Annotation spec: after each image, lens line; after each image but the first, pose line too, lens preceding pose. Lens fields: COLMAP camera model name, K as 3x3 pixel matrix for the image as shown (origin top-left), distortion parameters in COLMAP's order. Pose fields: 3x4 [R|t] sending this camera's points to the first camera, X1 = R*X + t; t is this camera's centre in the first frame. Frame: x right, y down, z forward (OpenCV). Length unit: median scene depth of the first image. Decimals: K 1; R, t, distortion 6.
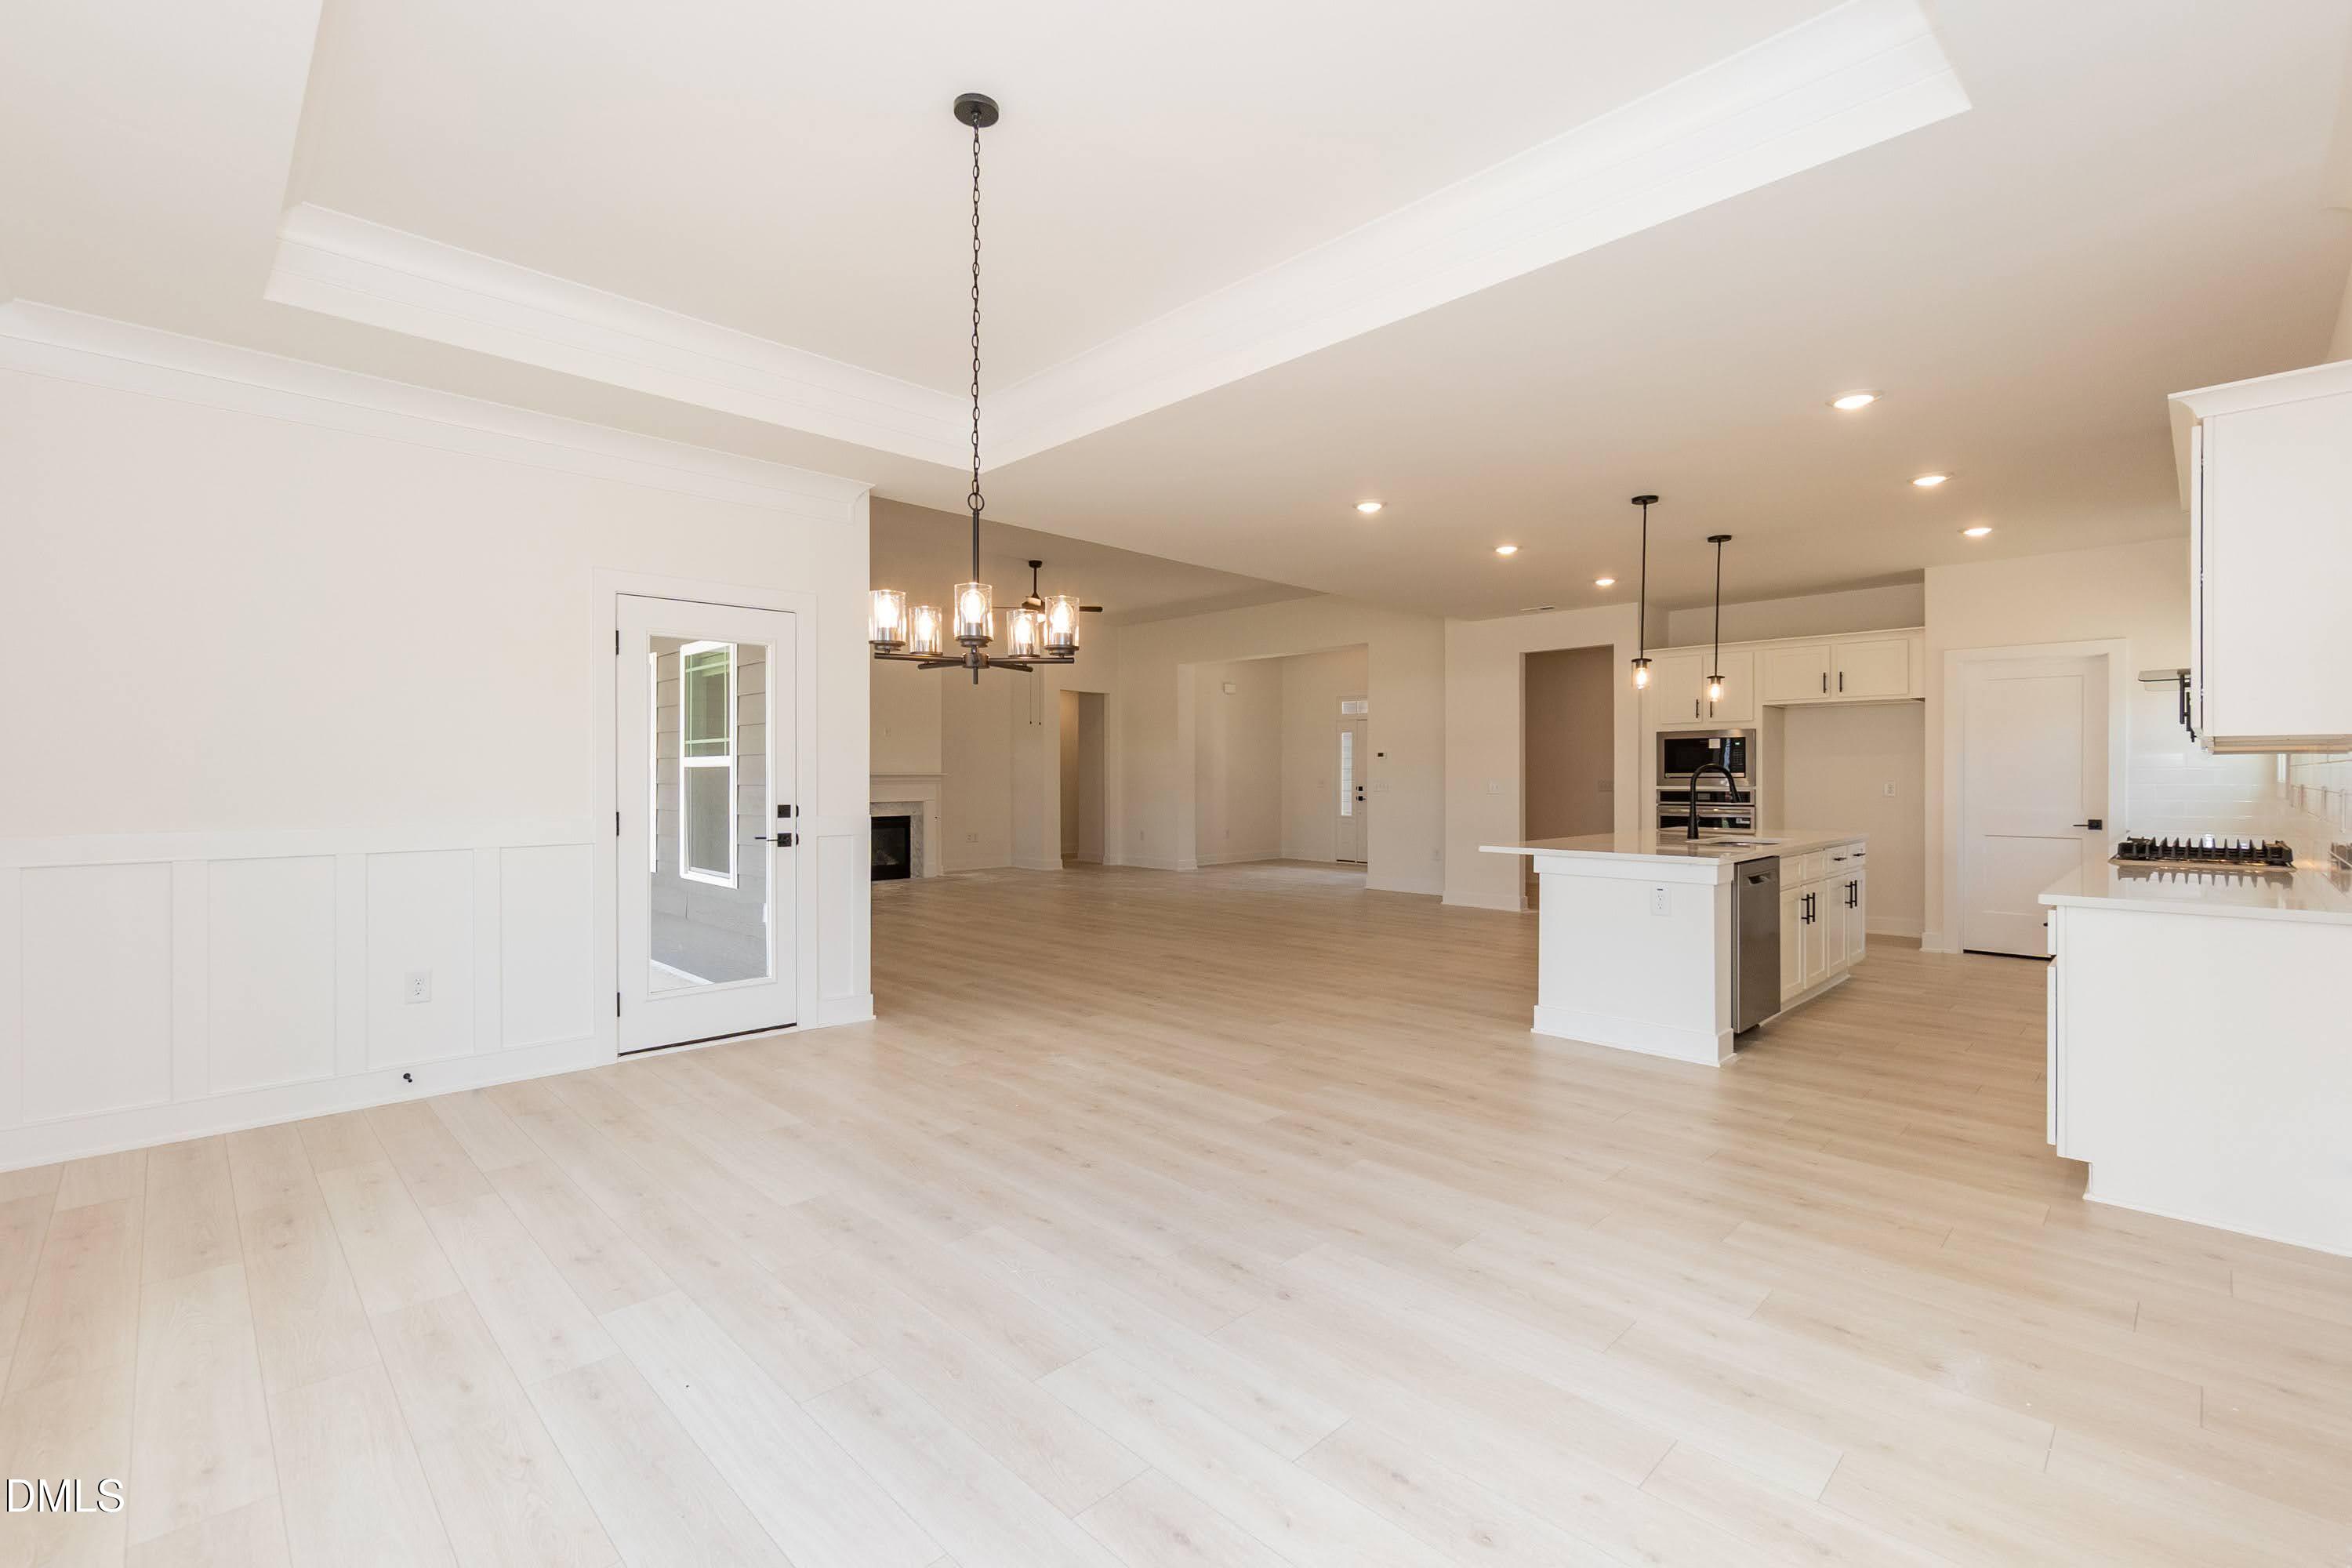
lens RADIAL K [[1026.0, 0, 1169.5], [0, 1026.0, 768.0], [0, 0, 1]] dist [0.000884, 0.000044]
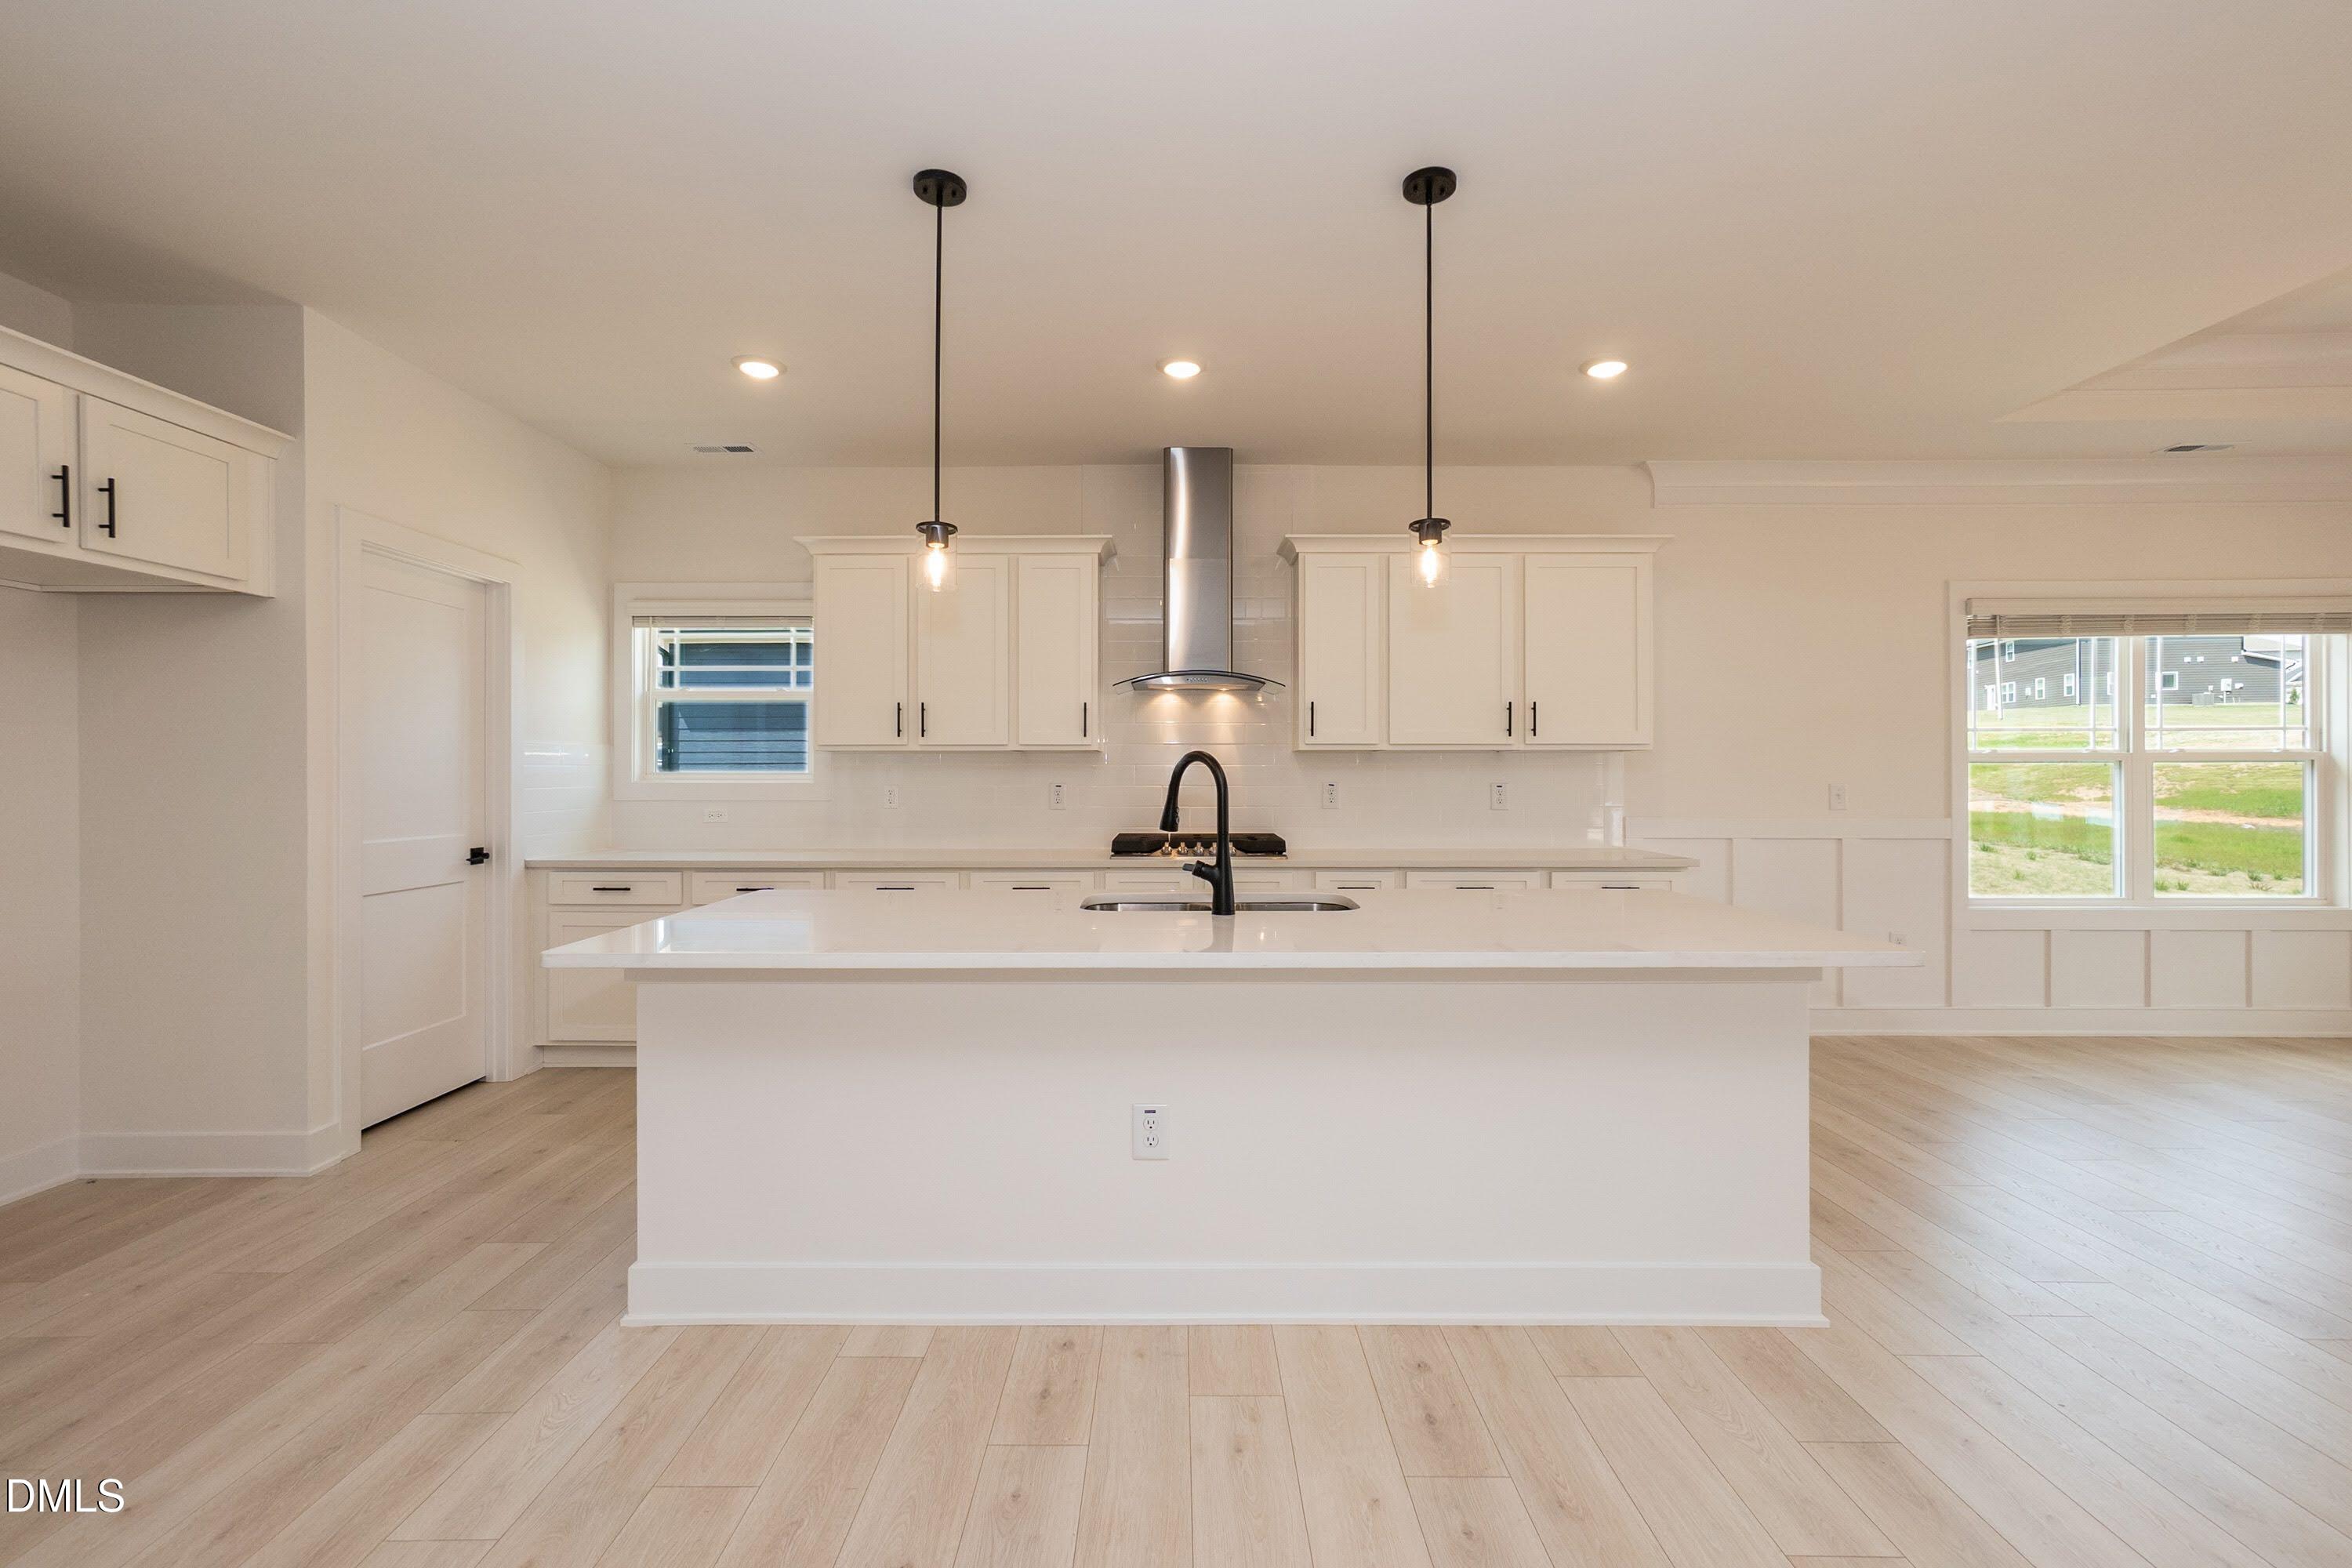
lens RADIAL K [[1026.0, 0, 1169.5], [0, 1026.0, 768.0], [0, 0, 1]] dist [0.000884, 0.000044]
pose [[-0.706608, 0.005234, 0.707586, 0.135933], [-0.001409, 0.999960, -0.008803, 0.005667], [-0.707604, -0.007218, -0.706572, 0.878464]]
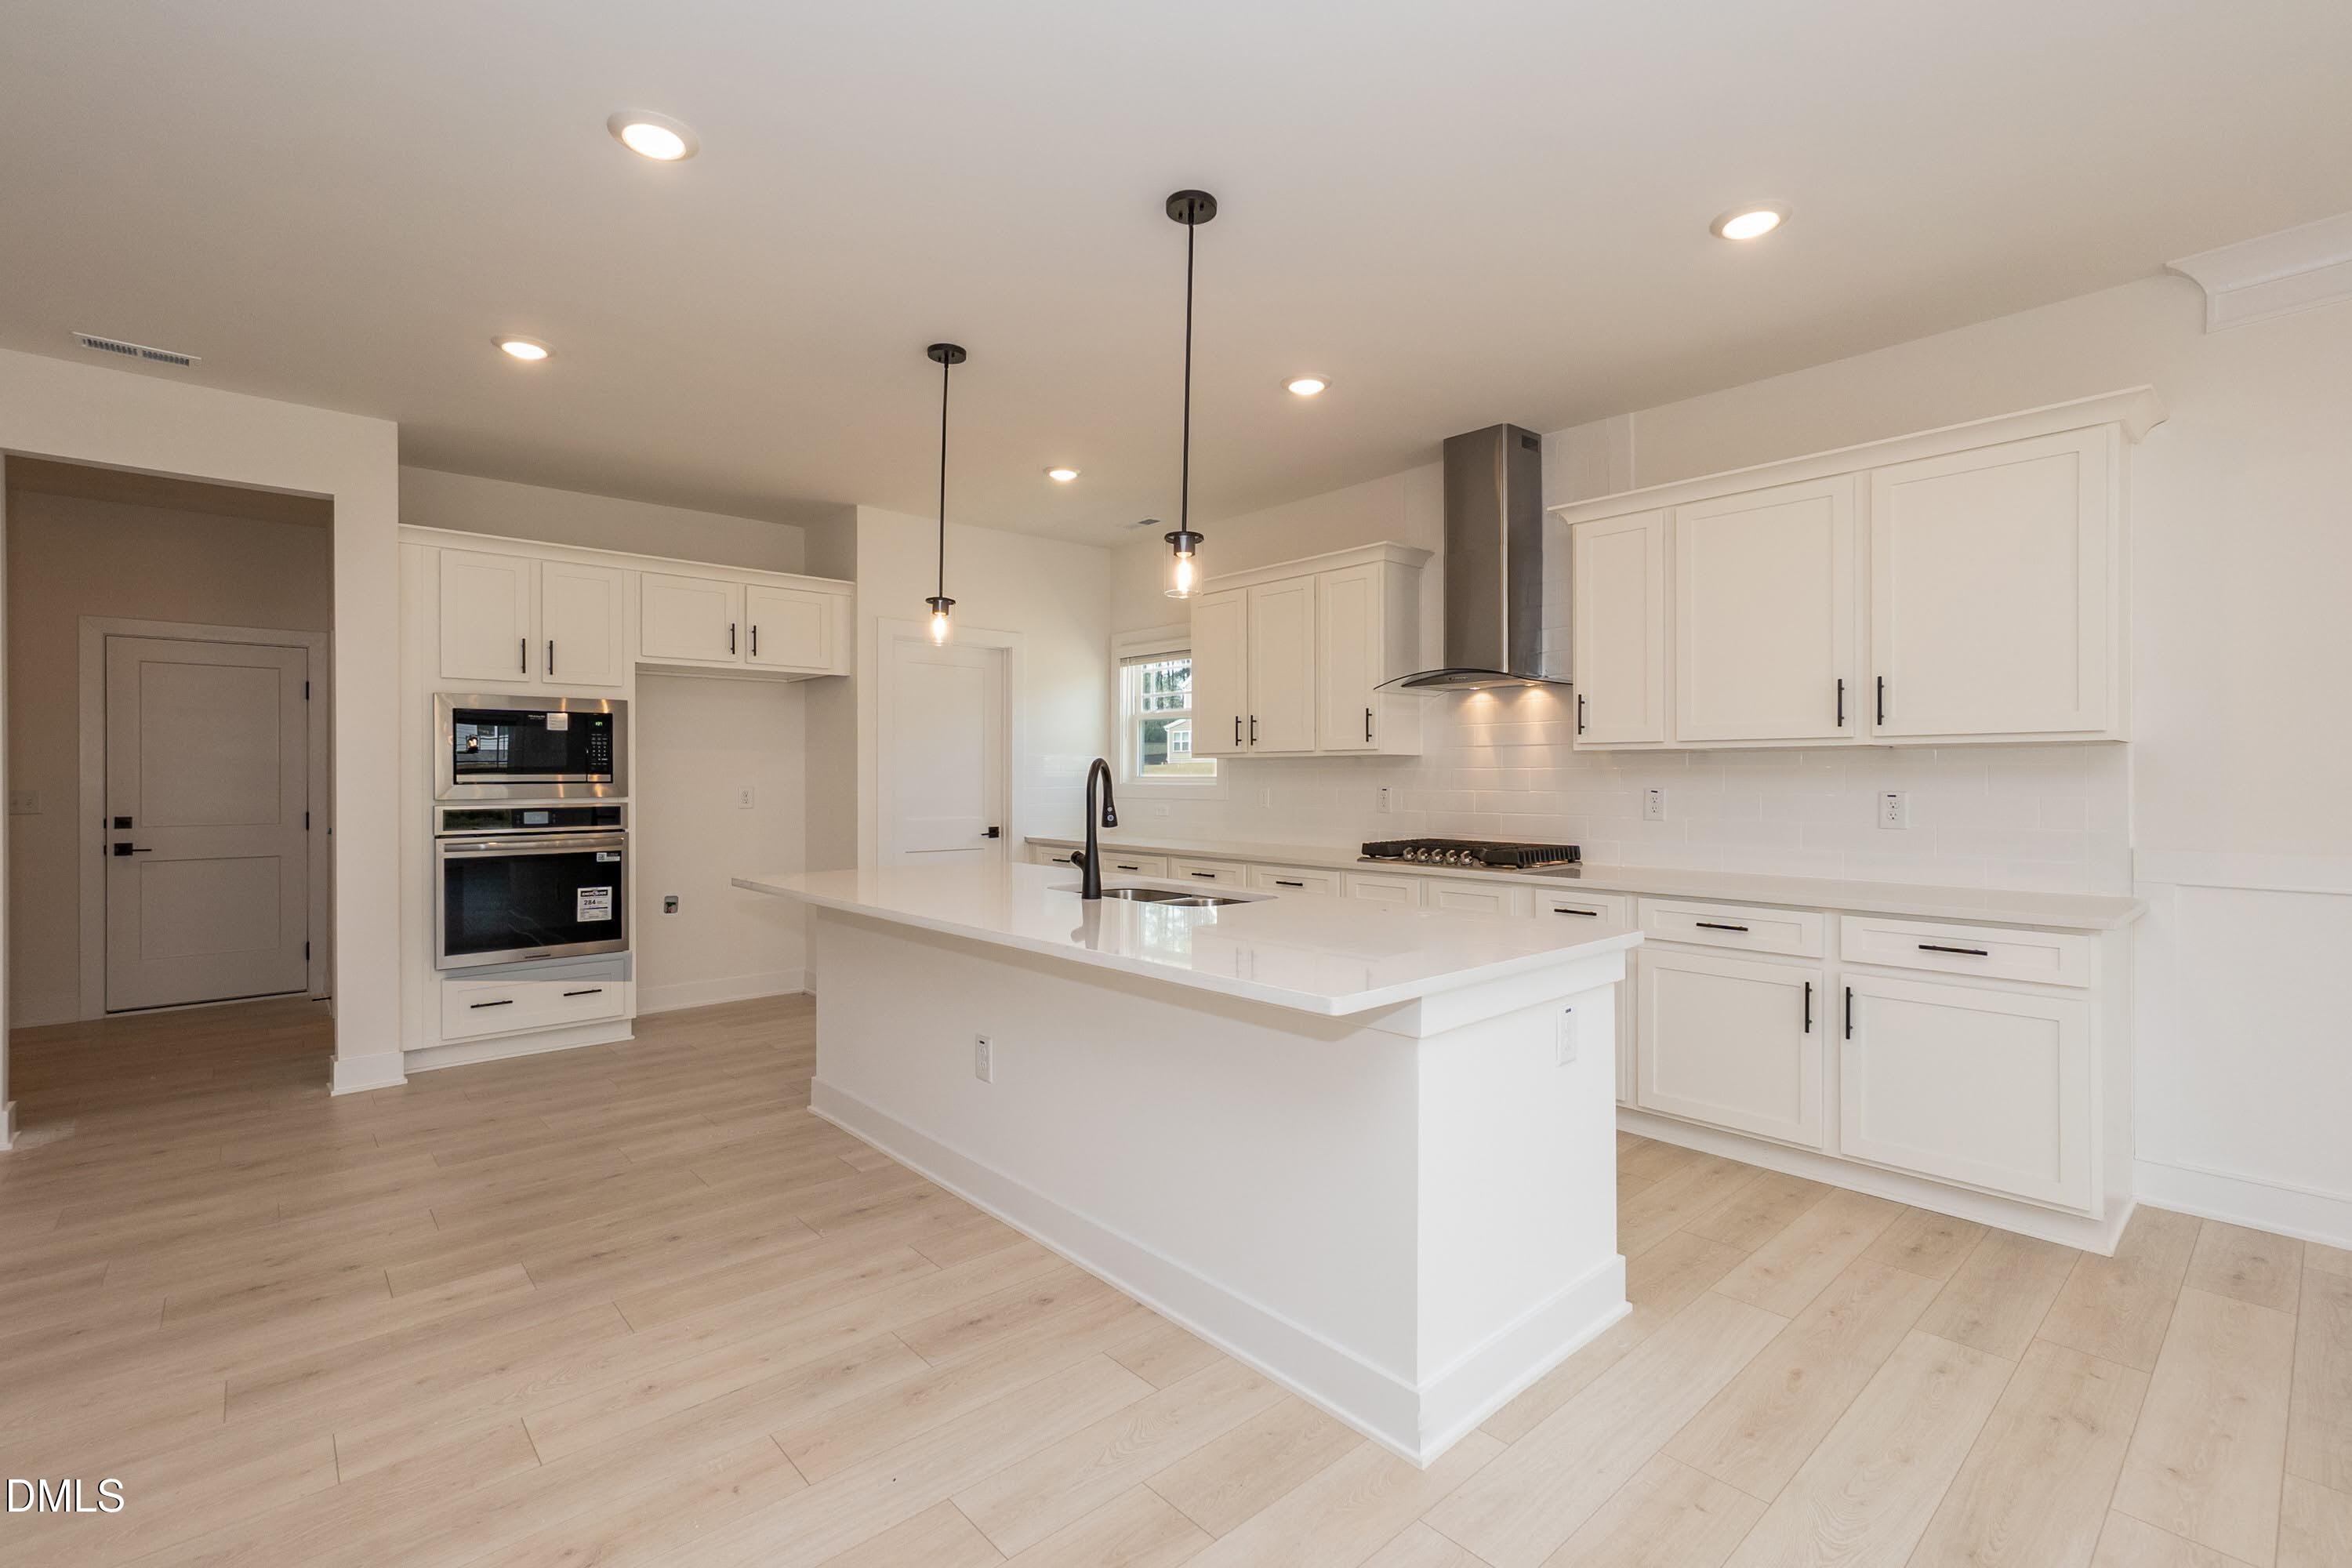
lens RADIAL K [[1040.8, 0, 1175.1], [0, 1040.8, 776.2], [0, 0, 1]] dist [-0.000464, 0.000630]
pose [[0.052250, 0.002127, 0.998632, -0.014664], [-0.004623, 0.999988, -0.001888, 0.004816], [-0.998623, -0.004518, 0.052260, 0.608691]]
